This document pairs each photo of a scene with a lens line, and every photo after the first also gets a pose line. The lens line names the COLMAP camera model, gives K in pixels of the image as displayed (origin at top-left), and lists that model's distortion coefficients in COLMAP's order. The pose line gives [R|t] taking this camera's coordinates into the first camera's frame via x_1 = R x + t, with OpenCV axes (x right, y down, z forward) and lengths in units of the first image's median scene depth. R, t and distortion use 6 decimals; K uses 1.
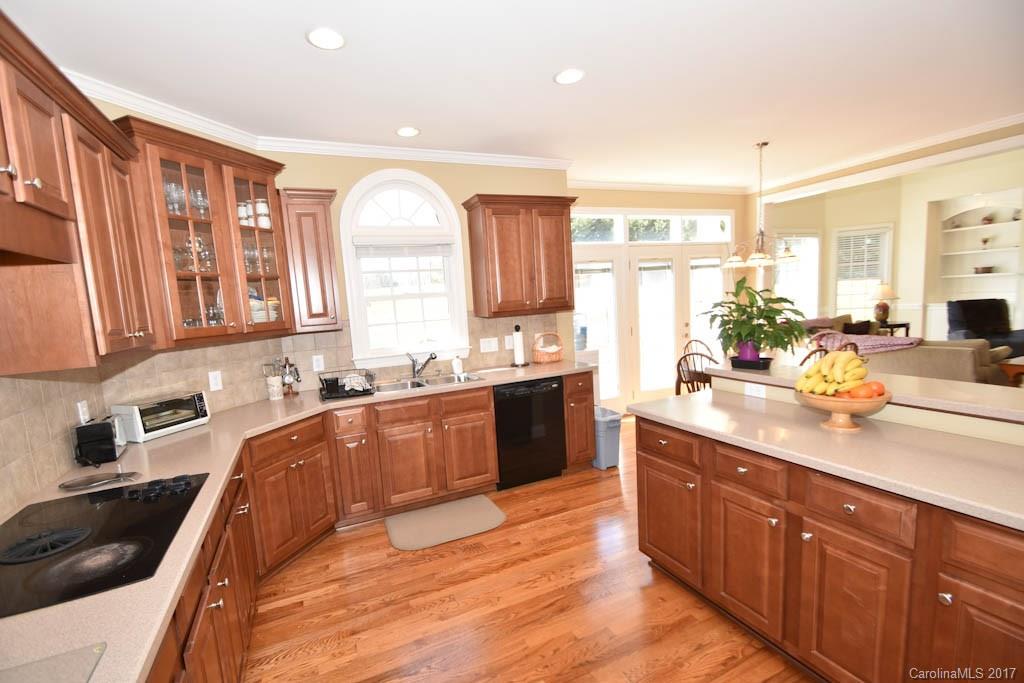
lens RADIAL K [[451.6, 0, 490.9], [0, 451.6, 352.8], [0, 0, 1]] dist [0.000695, -0.000746]
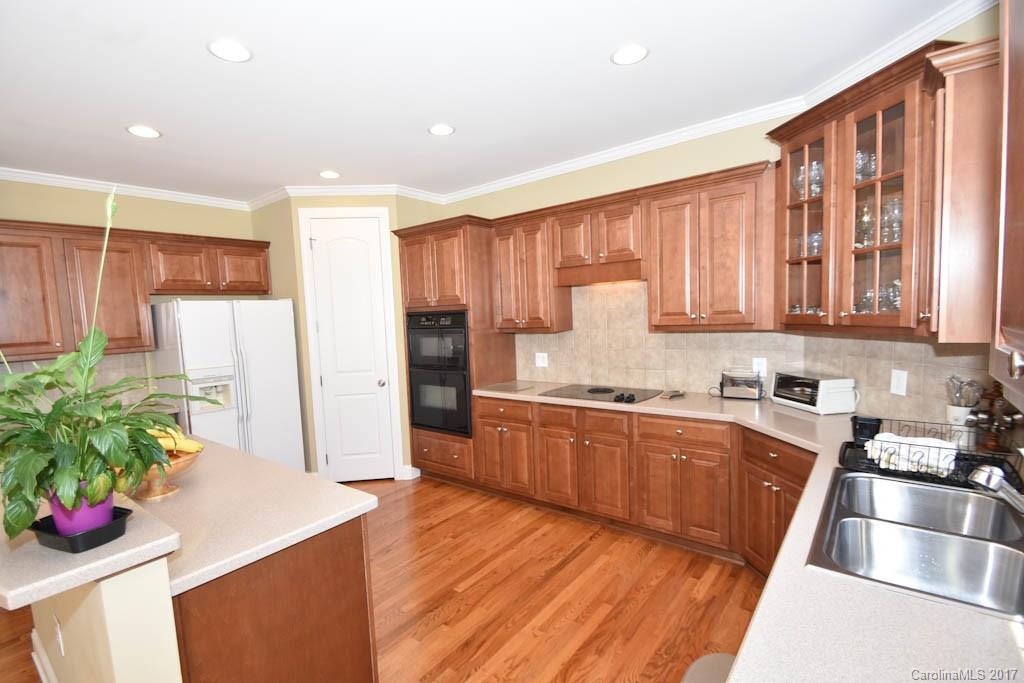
lens RADIAL K [[457.7, 0, 489.8], [0, 457.7, 355.4], [0, 0, 1]] dist [0.002315, -0.008425]
pose [[-0.884986, 0.145013, -0.442461, 0.278469], [0.047472, 0.973414, 0.224078, -0.152465], [0.463192, 0.177301, -0.868342, 1.073778]]
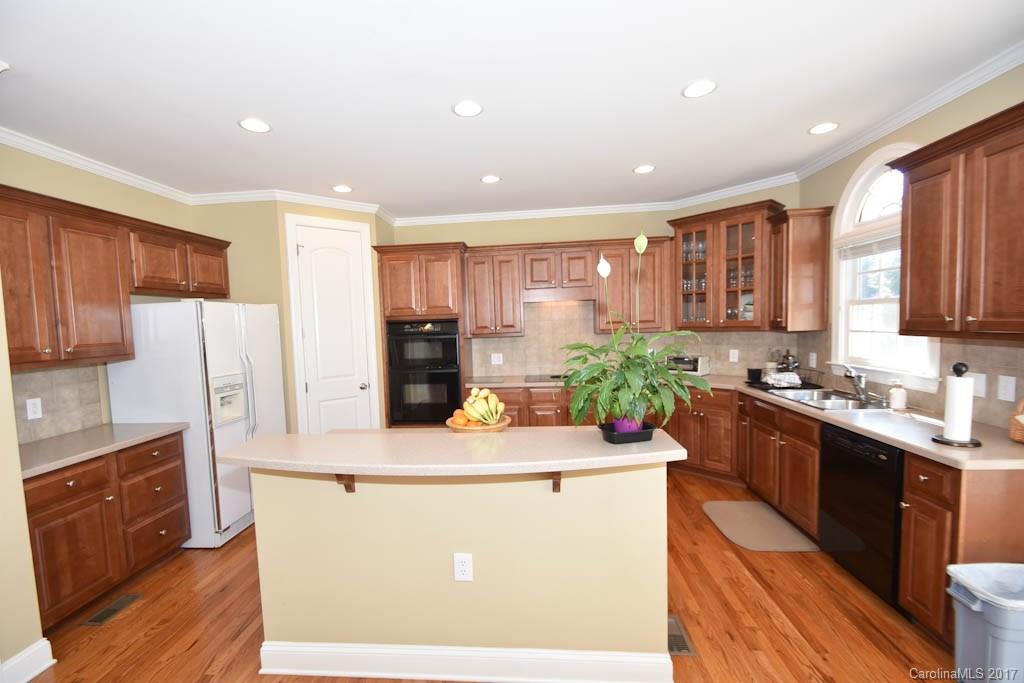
lens RADIAL K [[451.6, 0, 490.9], [0, 451.6, 352.8], [0, 0, 1]] dist [0.000695, -0.000746]
pose [[-0.491845, 0.140435, -0.859282, 0.908254], [-0.036557, 0.982705, 0.181532, -0.159249], [0.869915, 0.120699, -0.478205, 0.808648]]
